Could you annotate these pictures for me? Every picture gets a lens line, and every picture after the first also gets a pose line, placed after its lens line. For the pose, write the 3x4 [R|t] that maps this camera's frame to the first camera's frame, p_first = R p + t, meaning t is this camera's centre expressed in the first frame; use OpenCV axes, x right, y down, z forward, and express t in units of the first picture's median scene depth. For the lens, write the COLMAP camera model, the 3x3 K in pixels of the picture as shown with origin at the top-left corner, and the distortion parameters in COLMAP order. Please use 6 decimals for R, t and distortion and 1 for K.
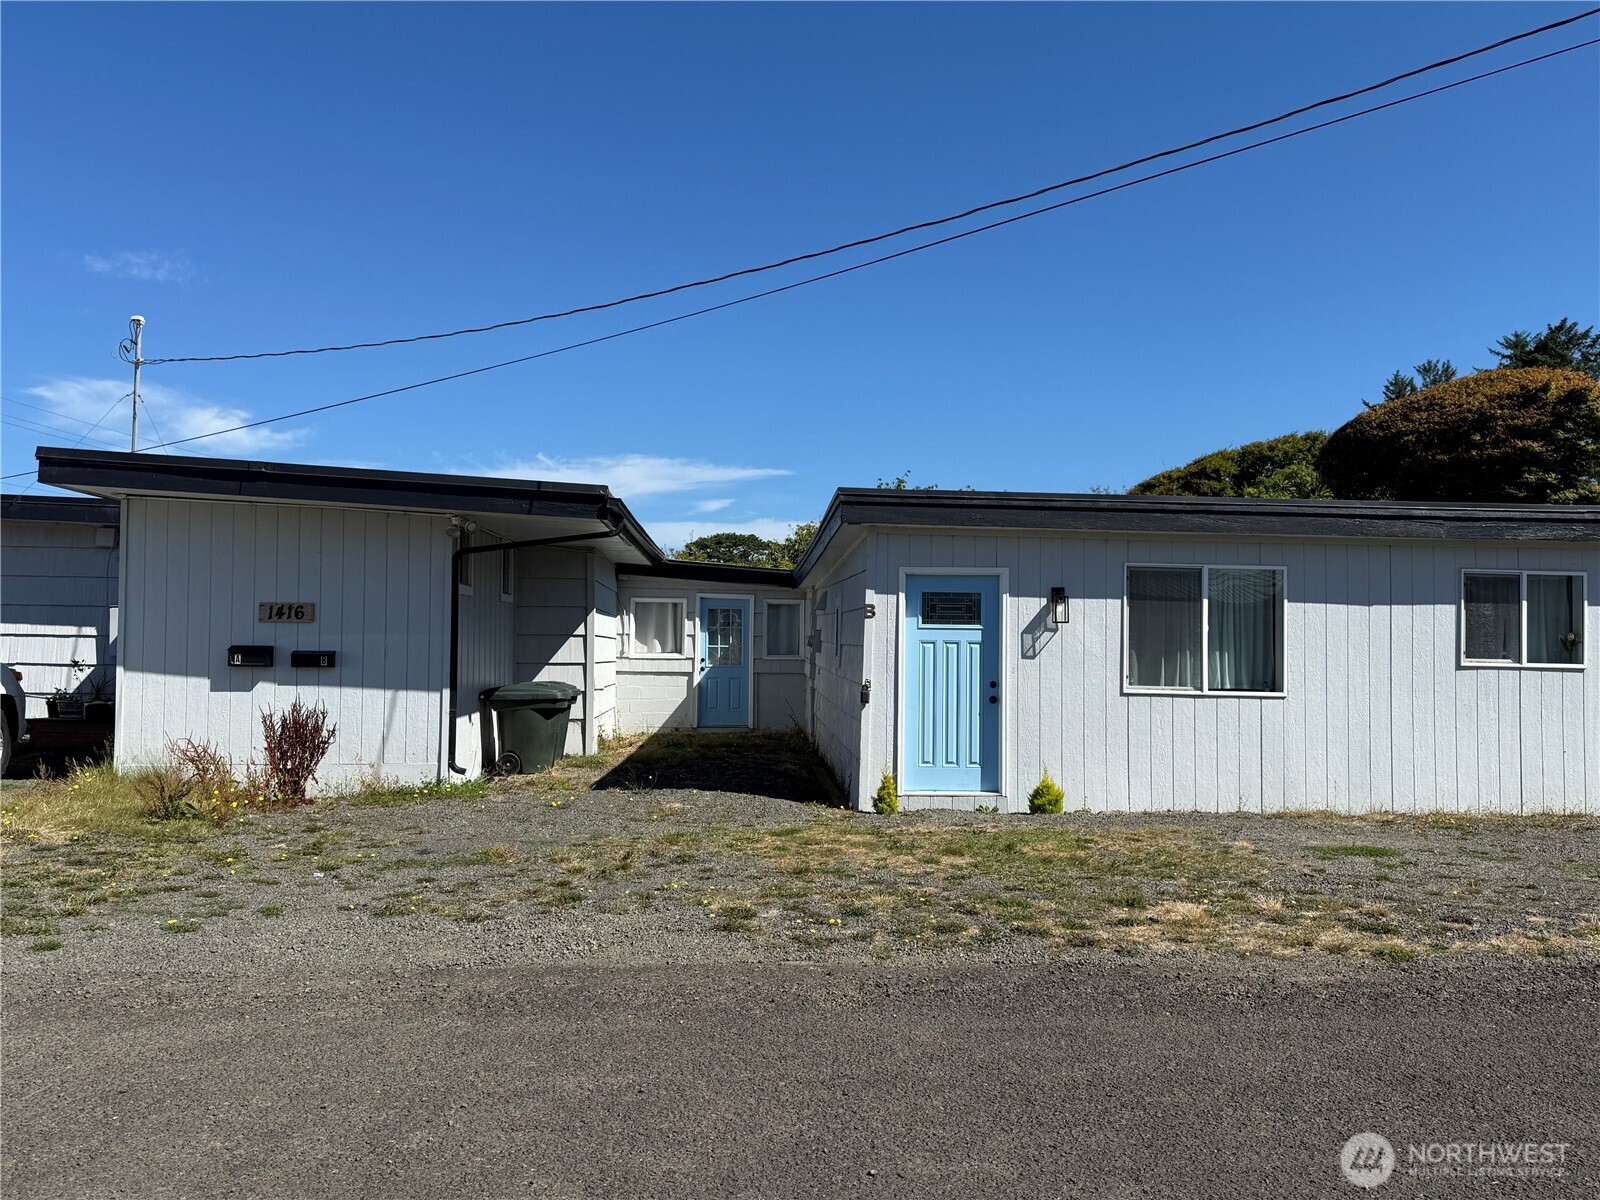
lens RADIAL K [[1253.0, 0, 820.4], [0, 1253.0, 592.4], [0, 0, 1]] dist [0.091872, -0.116678]
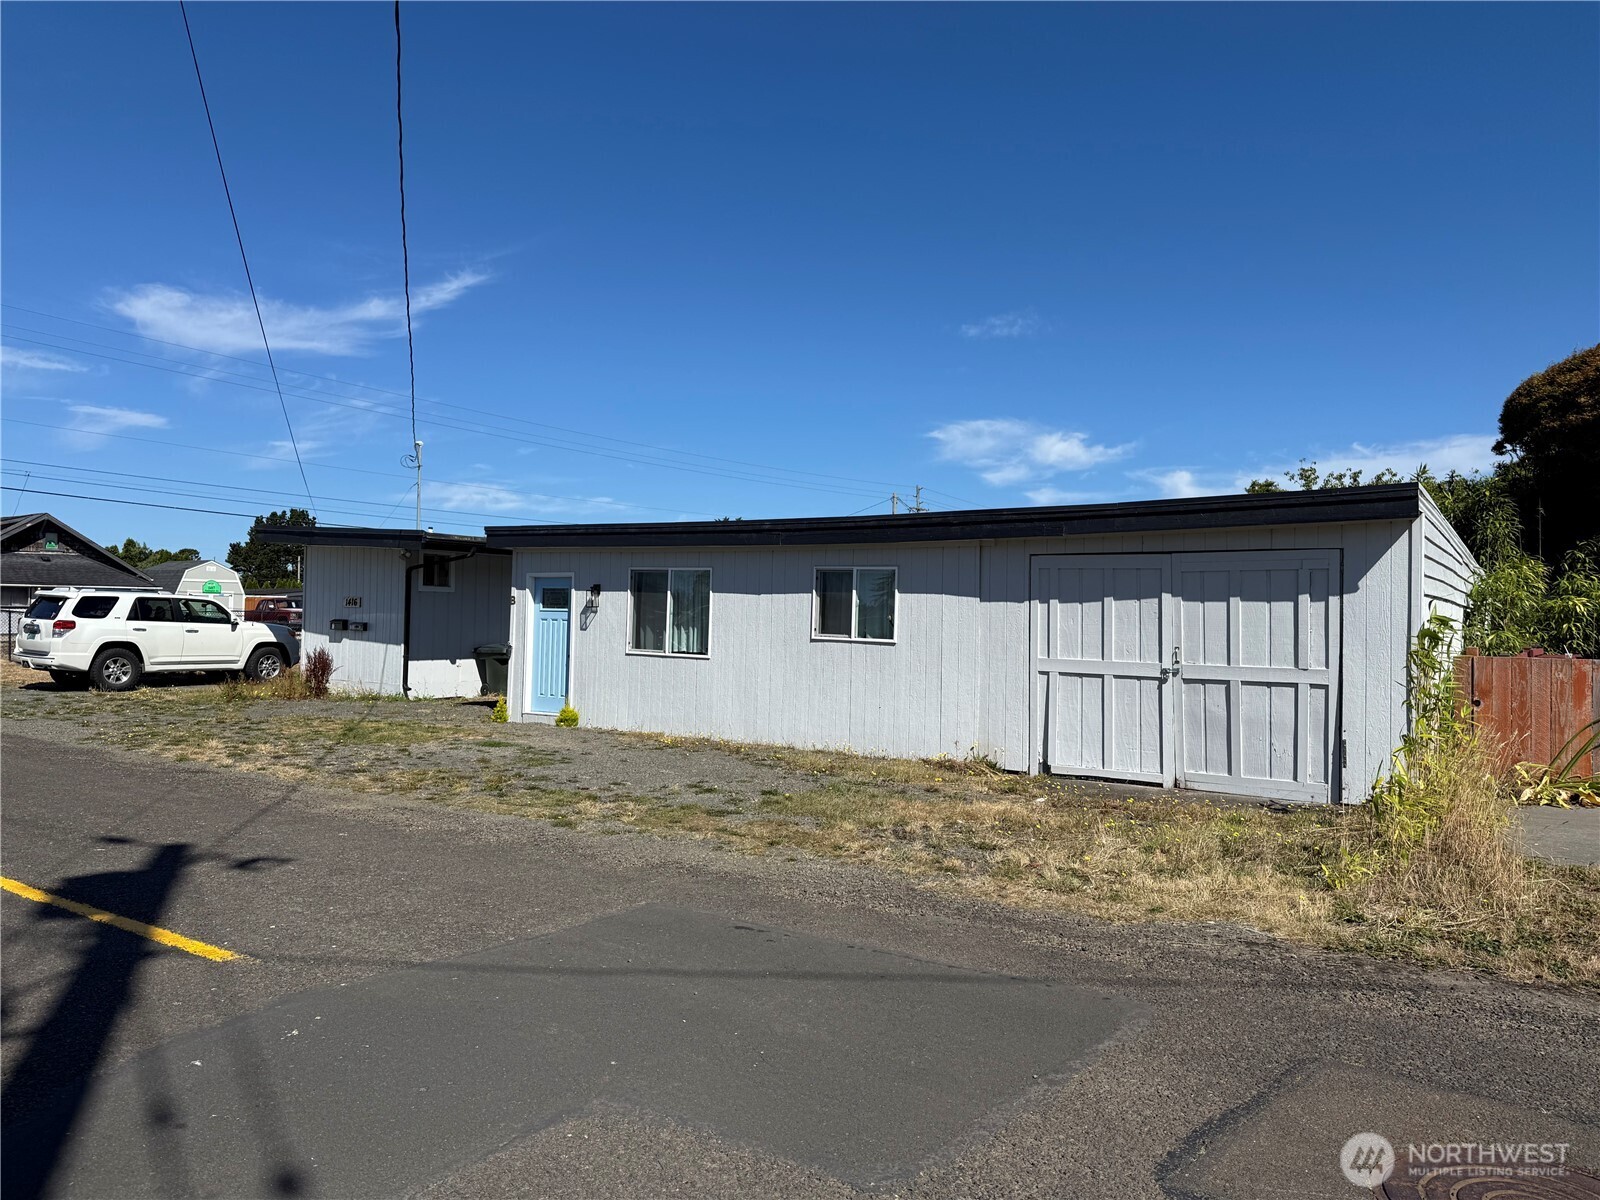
lens RADIAL K [[1131.6, 0, 800.0], [0, 1131.6, 600.0], [0, 0, 1]] dist [0.061715, -0.059742]
pose [[0.771088, -0.005161, -0.636708, 1.254651], [0.015066, 0.999835, 0.010141, 0.004685], [0.636551, -0.017412, 0.771038, 0.079572]]
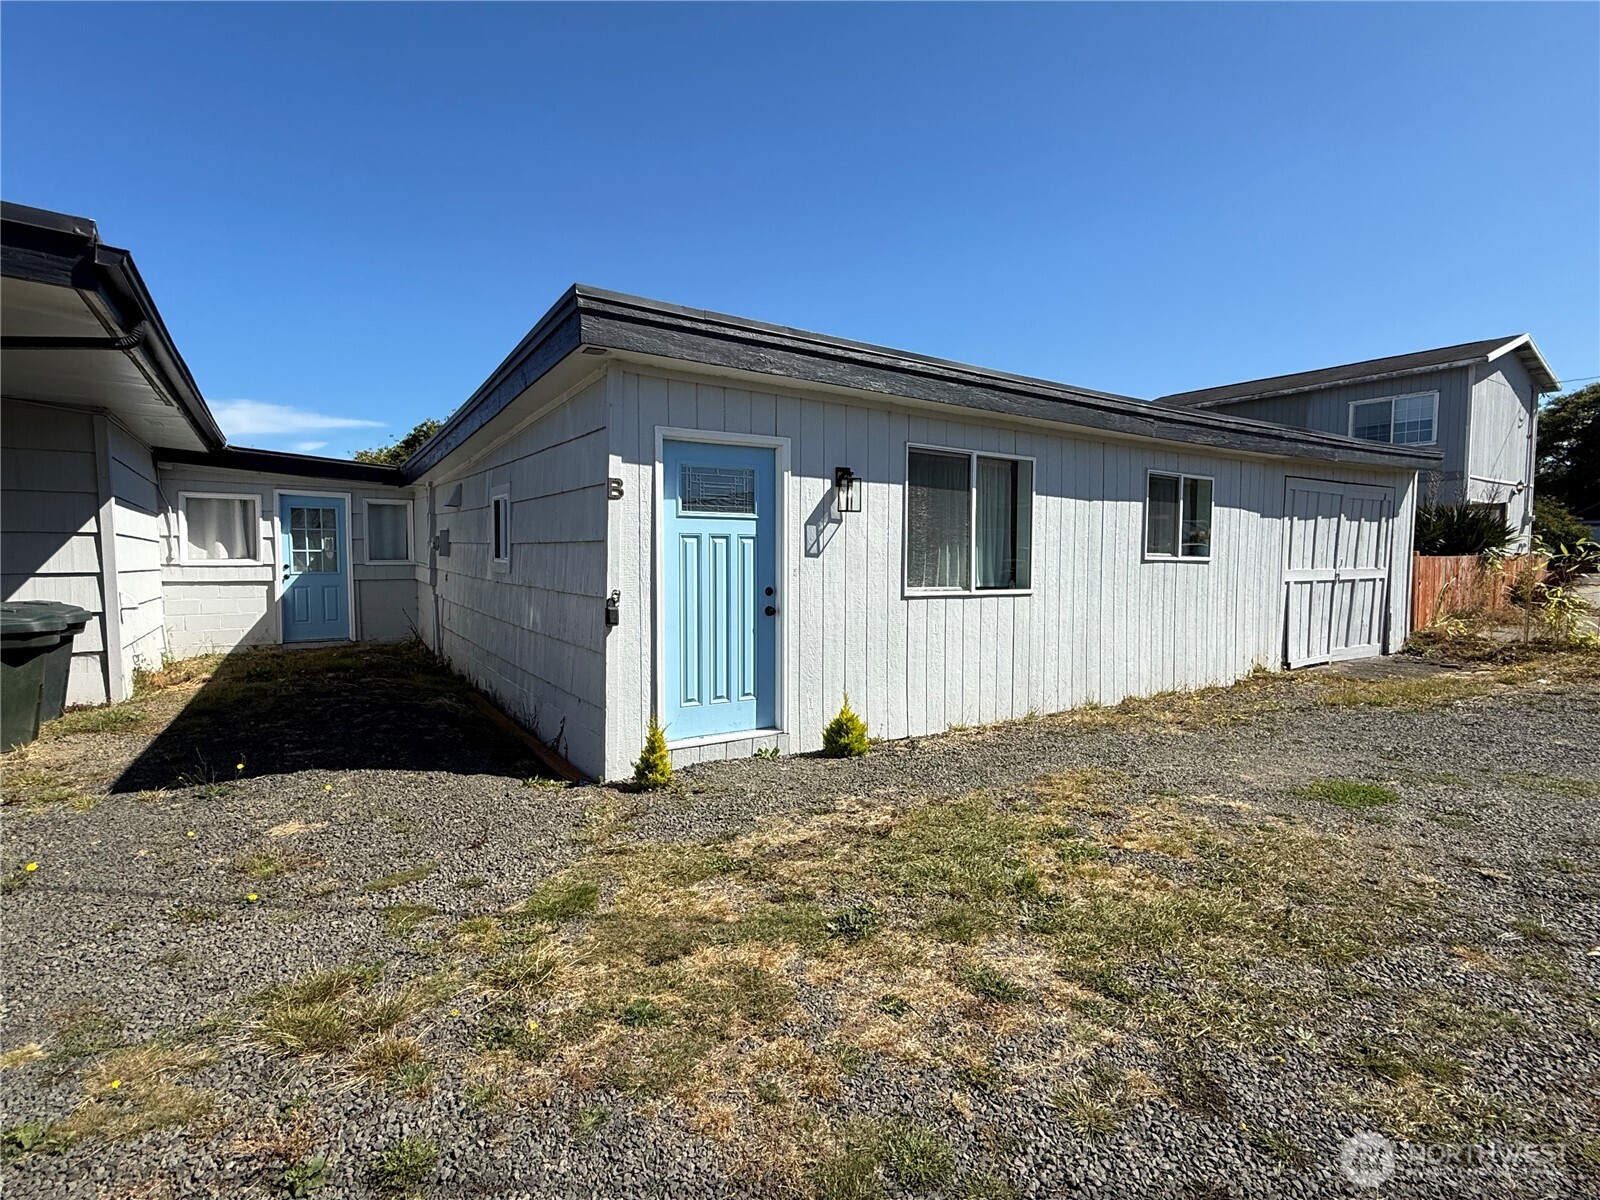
lens RADIAL K [[788.0, 0, 800.0], [0, 788.0, 600.0], [0, 0, 1]] dist [-0.003888, -0.000125]
pose [[0.872776, -0.035763, 0.486809, -0.079421], [-0.013224, 0.995214, 0.096822, 0.031354], [-0.487941, -0.090941, 0.868126, 0.564627]]
